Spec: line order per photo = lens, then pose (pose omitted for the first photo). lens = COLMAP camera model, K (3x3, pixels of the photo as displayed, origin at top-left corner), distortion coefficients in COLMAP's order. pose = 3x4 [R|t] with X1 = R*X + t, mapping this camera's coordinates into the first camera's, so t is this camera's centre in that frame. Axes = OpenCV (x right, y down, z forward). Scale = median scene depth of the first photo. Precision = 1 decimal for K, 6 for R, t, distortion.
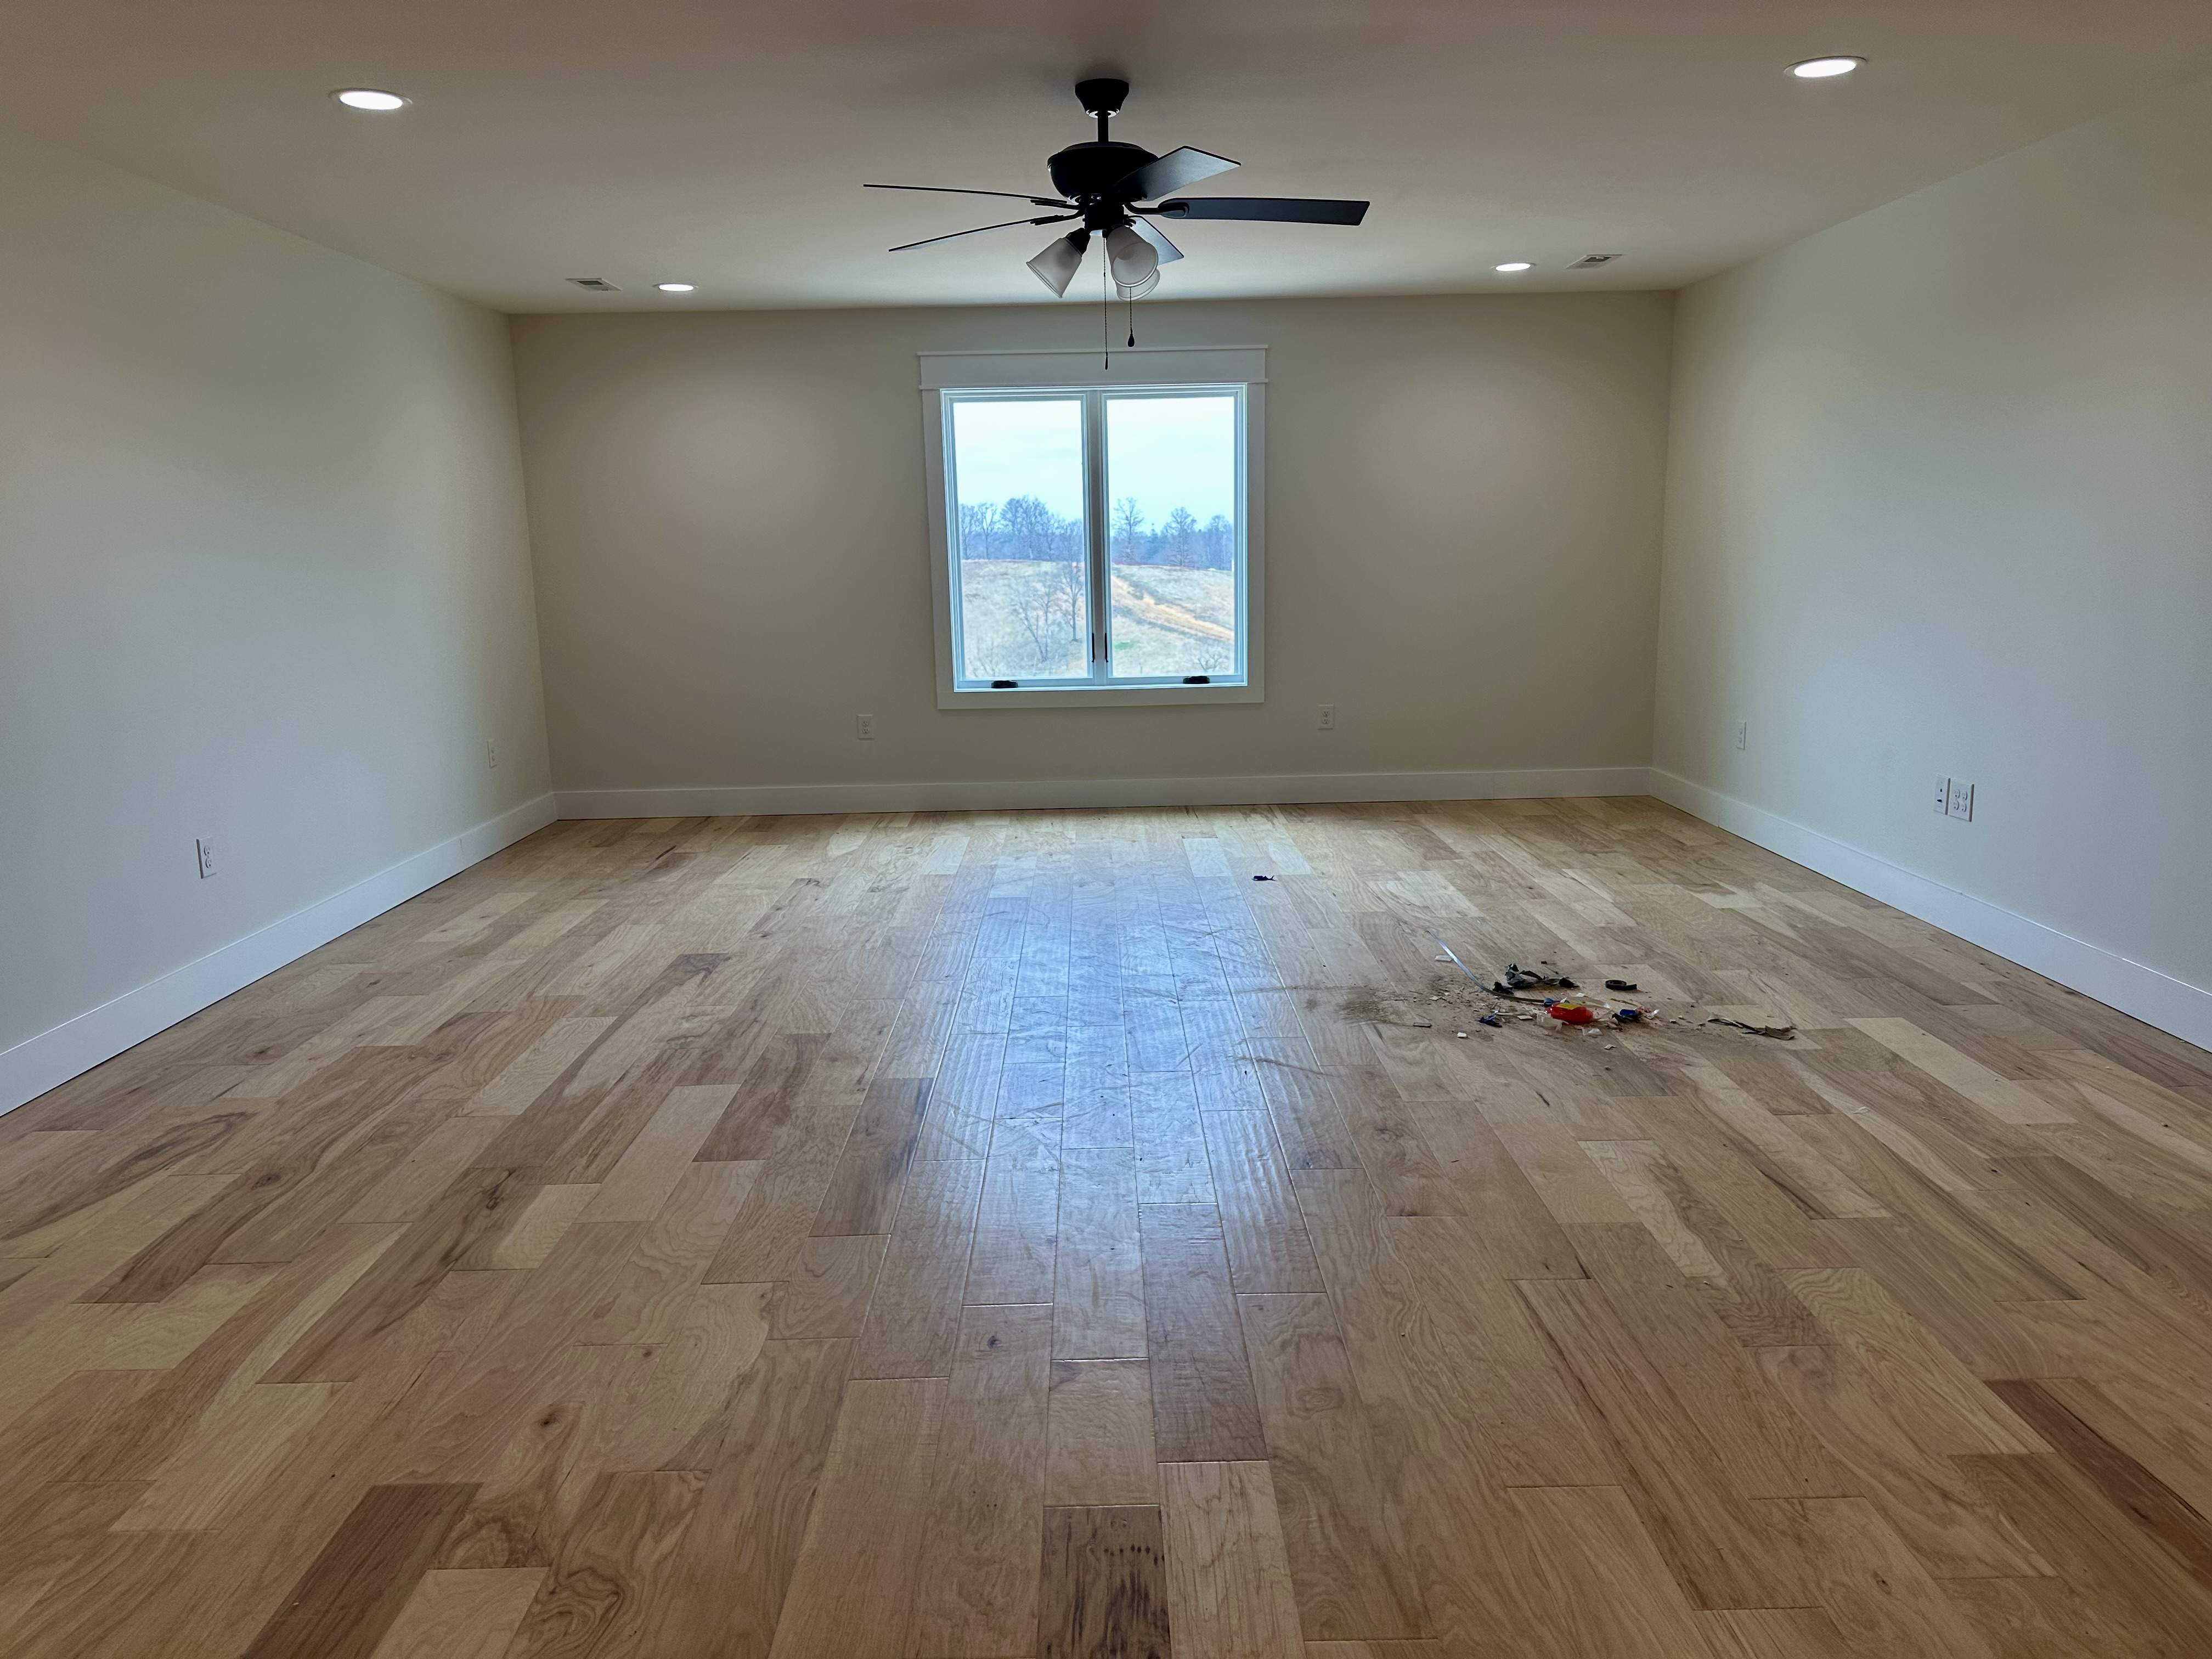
lens RADIAL K [[1544.4, 0, 1108.1], [0, 1544.4, 832.2], [0, 0, 1]] dist [0.115198, -0.153449]
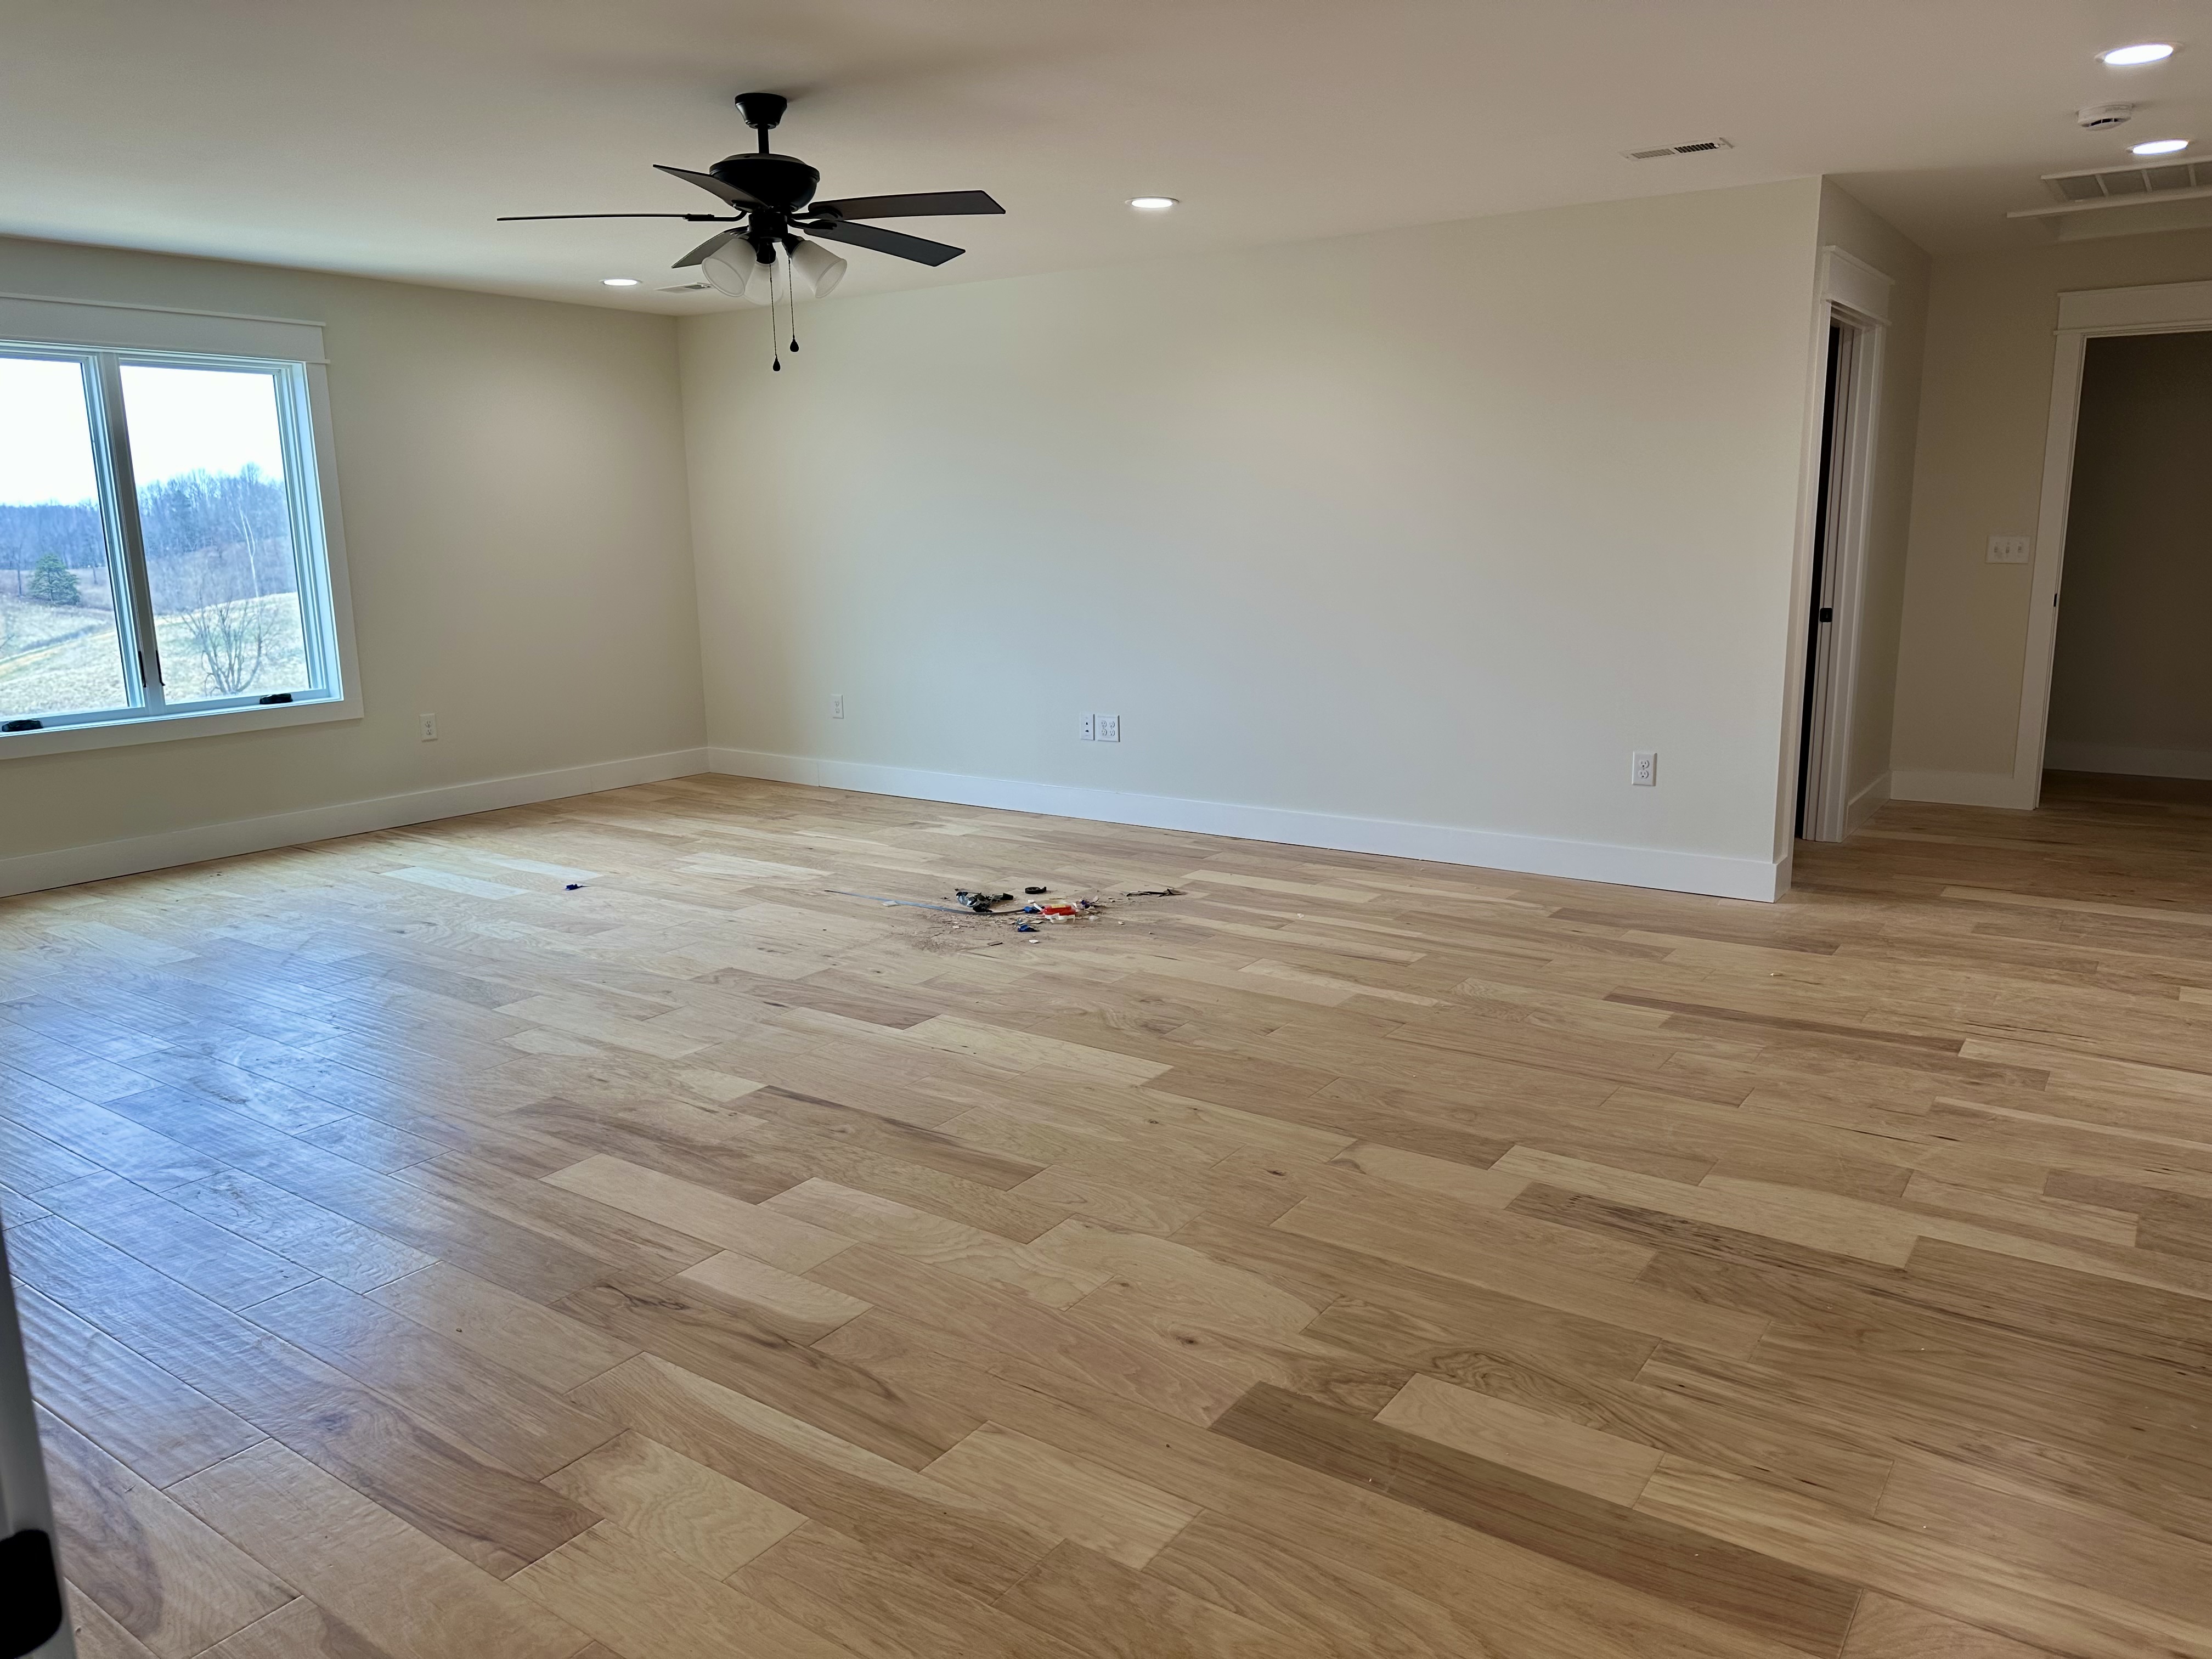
lens RADIAL K [[1559.9, 0, 1107.7], [0, 1559.9, 784.0], [0, 0, 1]] dist [0.118355, -0.148988]
pose [[0.579989, -0.123557, 0.805200, -0.775212], [0.152810, 0.987386, 0.041444, -0.036644], [-0.800164, 0.099006, 0.591554, 0.232921]]
